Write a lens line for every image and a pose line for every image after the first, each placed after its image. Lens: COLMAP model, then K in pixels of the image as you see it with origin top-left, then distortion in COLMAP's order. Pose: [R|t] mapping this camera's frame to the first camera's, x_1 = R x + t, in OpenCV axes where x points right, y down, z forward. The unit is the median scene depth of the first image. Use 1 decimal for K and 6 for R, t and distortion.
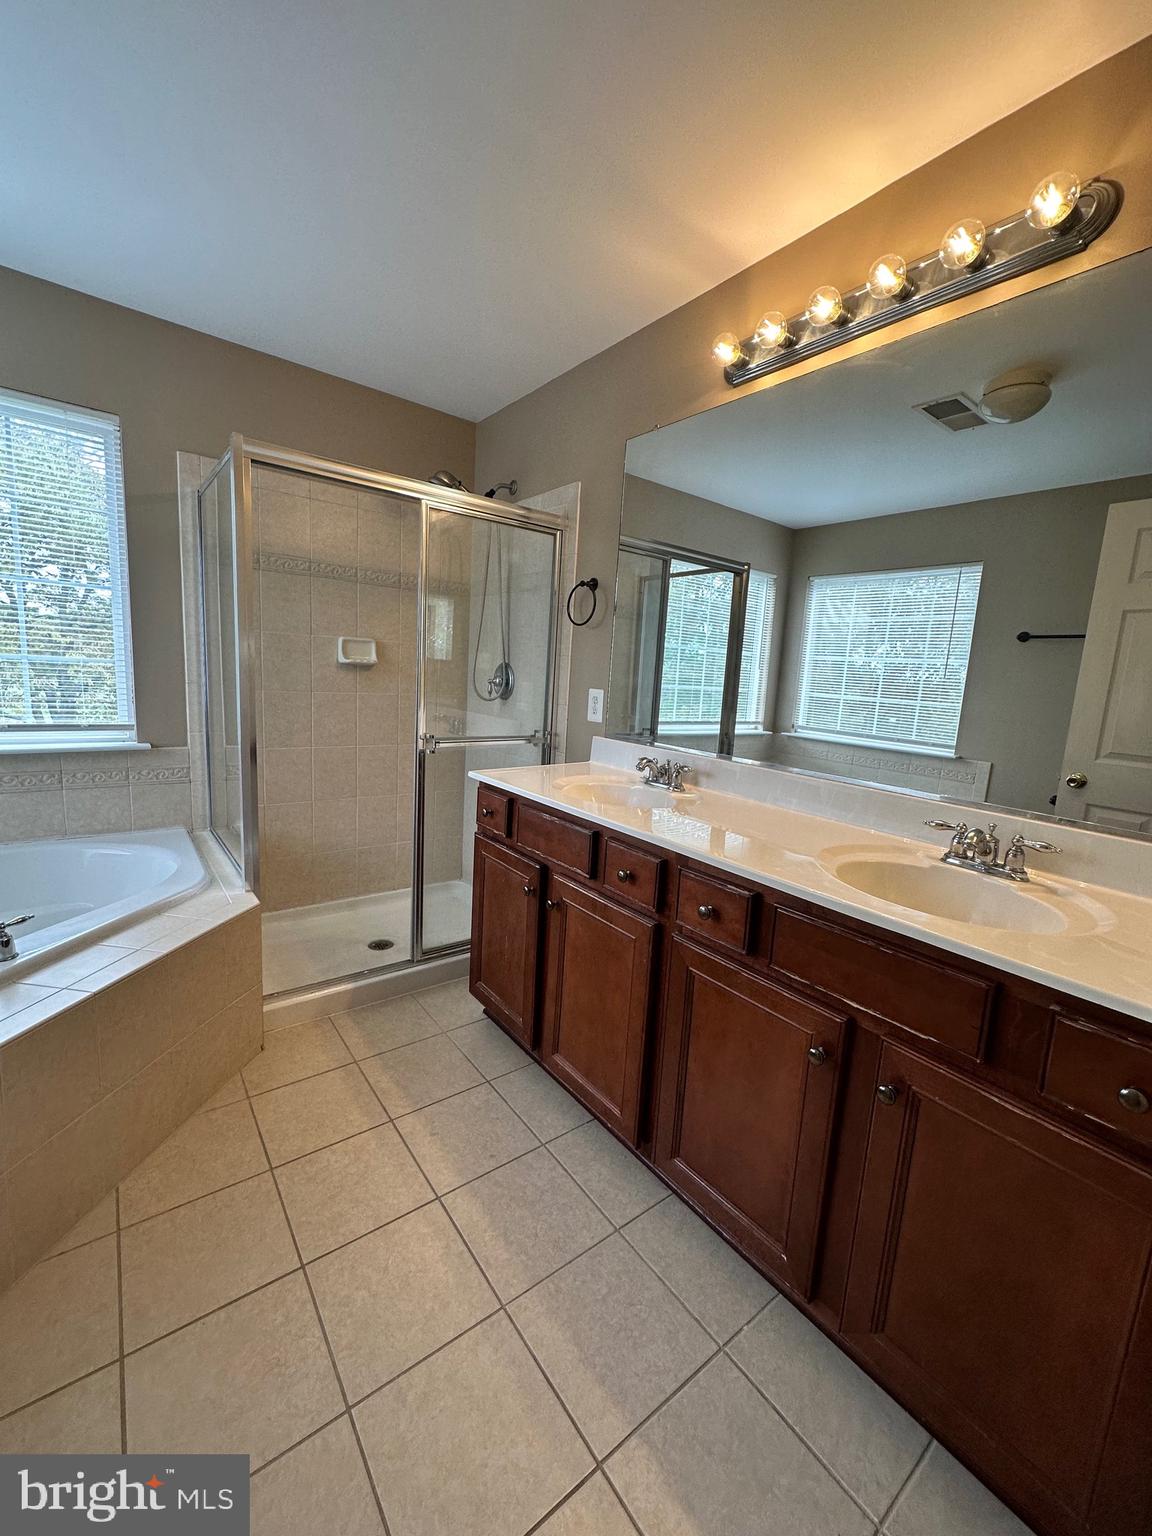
lens RADIAL K [[612.6, 0, 576.8], [0, 612.6, 766.6], [0, 0, 1]] dist [-0.003438, 0.000827]
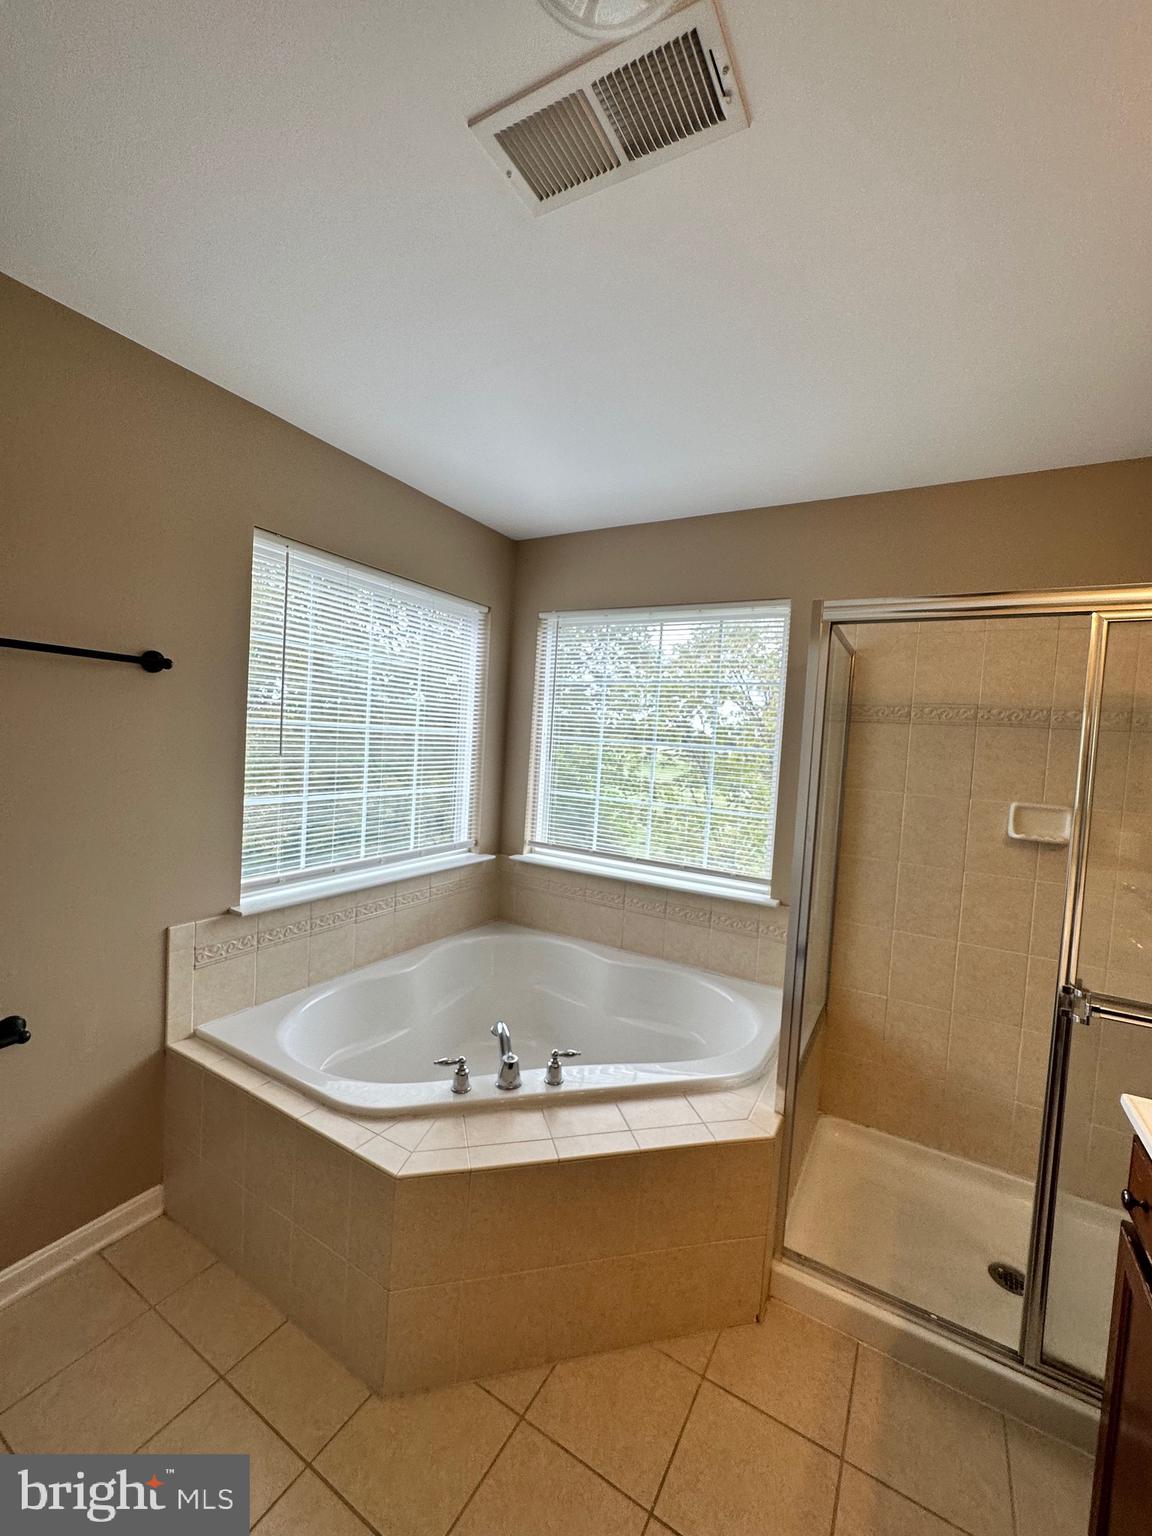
lens RADIAL K [[612.6, 0, 576.8], [0, 612.6, 766.6], [0, 0, 1]] dist [-0.003438, 0.000827]
pose [[0.375397, 0.006204, -0.926843, 0.122125], [-0.177229, 0.982007, -0.065209, -0.142550], [0.909762, 0.188743, 0.369742, 0.306167]]
